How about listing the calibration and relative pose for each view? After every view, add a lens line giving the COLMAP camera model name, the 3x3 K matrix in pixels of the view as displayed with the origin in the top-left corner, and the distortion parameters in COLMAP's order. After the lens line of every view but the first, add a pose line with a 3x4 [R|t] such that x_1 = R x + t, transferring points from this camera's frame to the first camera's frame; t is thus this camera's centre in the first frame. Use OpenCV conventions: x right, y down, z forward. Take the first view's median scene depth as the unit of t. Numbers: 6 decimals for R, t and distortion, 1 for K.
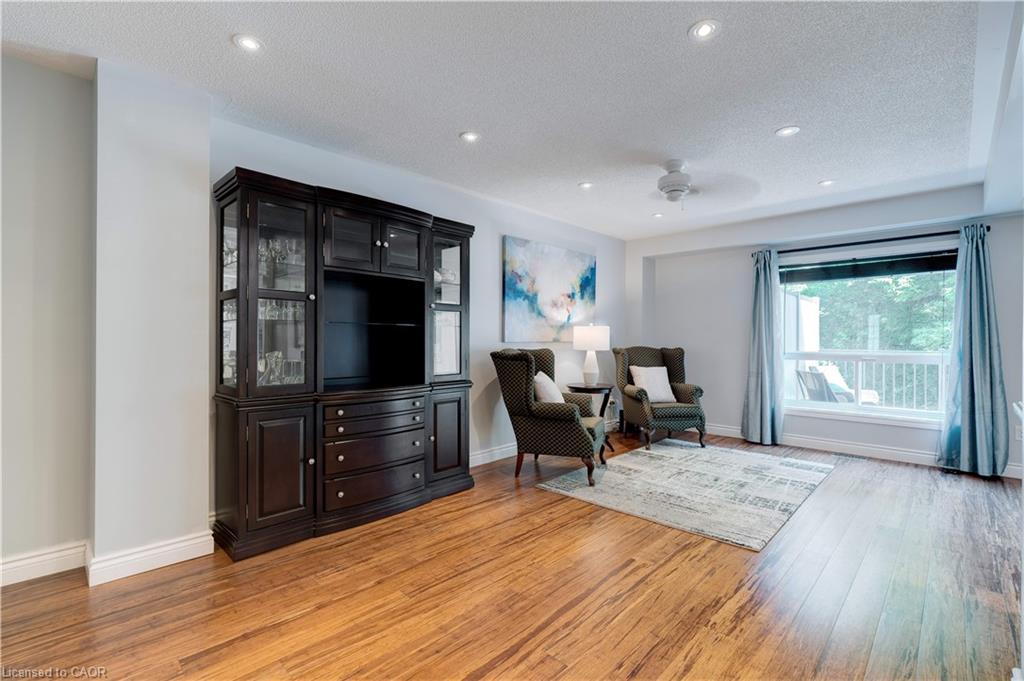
lens RADIAL K [[456.5, 0, 507.7], [0, 456.5, 338.7], [0, 0, 1]] dist [-0.007776, 0.000014]
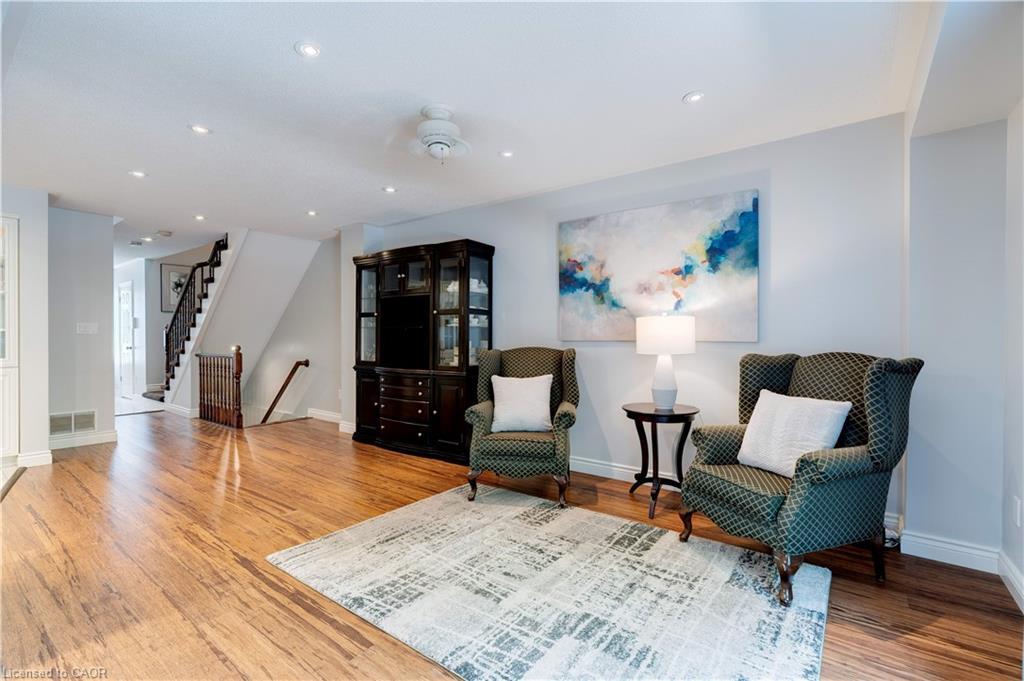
lens RADIAL K [[456.5, 0, 507.7], [0, 456.5, 338.7], [0, 0, 1]] dist [-0.007776, 0.000014]
pose [[0.128592, -0.000578, -0.991697, 1.060548], [-0.000299, 1.000000, -0.000622, 0.005149], [0.991697, 0.000376, 0.128592, 0.938379]]
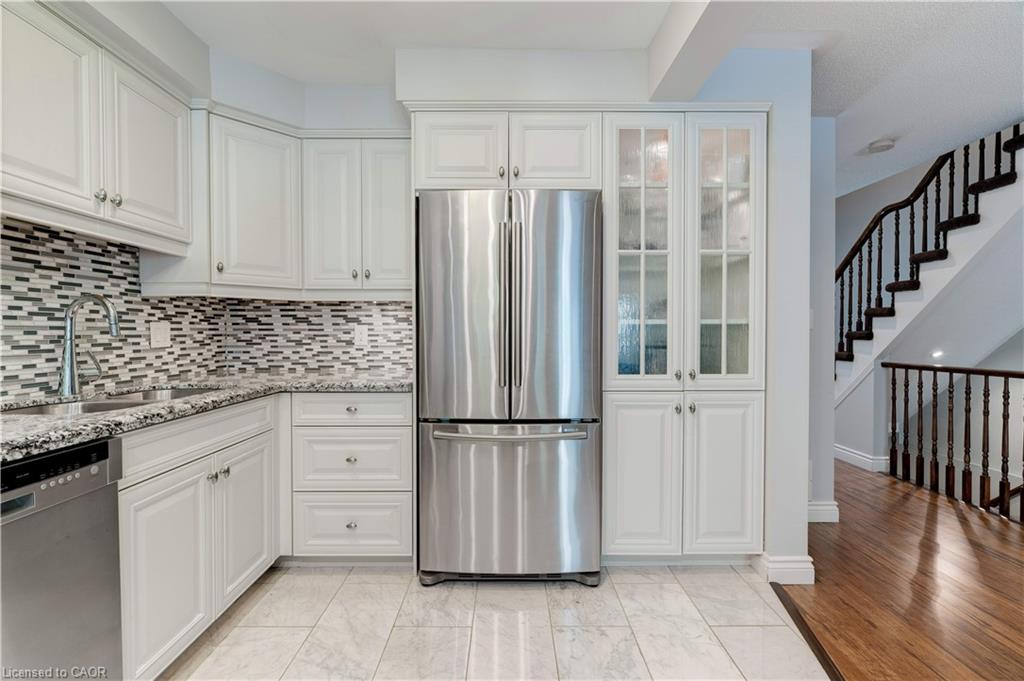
lens RADIAL K [[459.4, 0, 509.6], [0, 459.4, 338.2], [0, 0, 1]] dist [-0.003920, -0.000010]
pose [[-0.708373, 0.004237, -0.705826, 0.475223], [-0.001026, 0.999975, 0.007033, 0.001807], [0.705838, 0.005707, -0.708351, 0.093613]]
